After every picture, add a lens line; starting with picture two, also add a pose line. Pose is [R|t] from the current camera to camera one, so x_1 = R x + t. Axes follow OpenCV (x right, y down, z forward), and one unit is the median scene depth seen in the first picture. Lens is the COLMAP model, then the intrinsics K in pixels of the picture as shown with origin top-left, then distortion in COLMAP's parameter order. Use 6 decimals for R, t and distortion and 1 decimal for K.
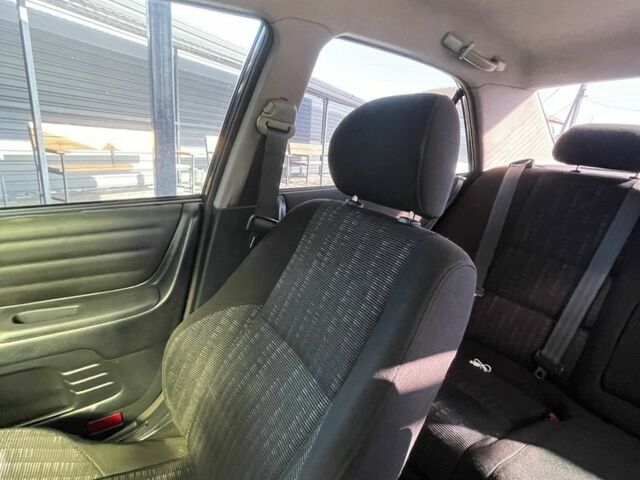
lens RADIAL K [[345.2, 0, 320.0], [0, 345.2, 240.0], [0, 0, 1]] dist [-0.003427, -0.000784]
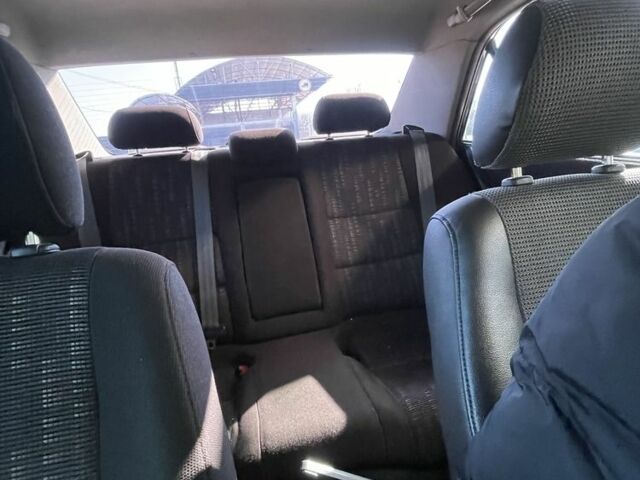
lens RADIAL K [[345.2, 0, 320.0], [0, 345.2, 240.0], [0, 0, 1]] dist [-0.003427, -0.000784]
pose [[0.321286, -0.355404, 0.877760, -0.062492], [0.369108, 0.900593, 0.229545, -0.016321], [-0.872086, 0.250239, 0.420531, 0.208558]]
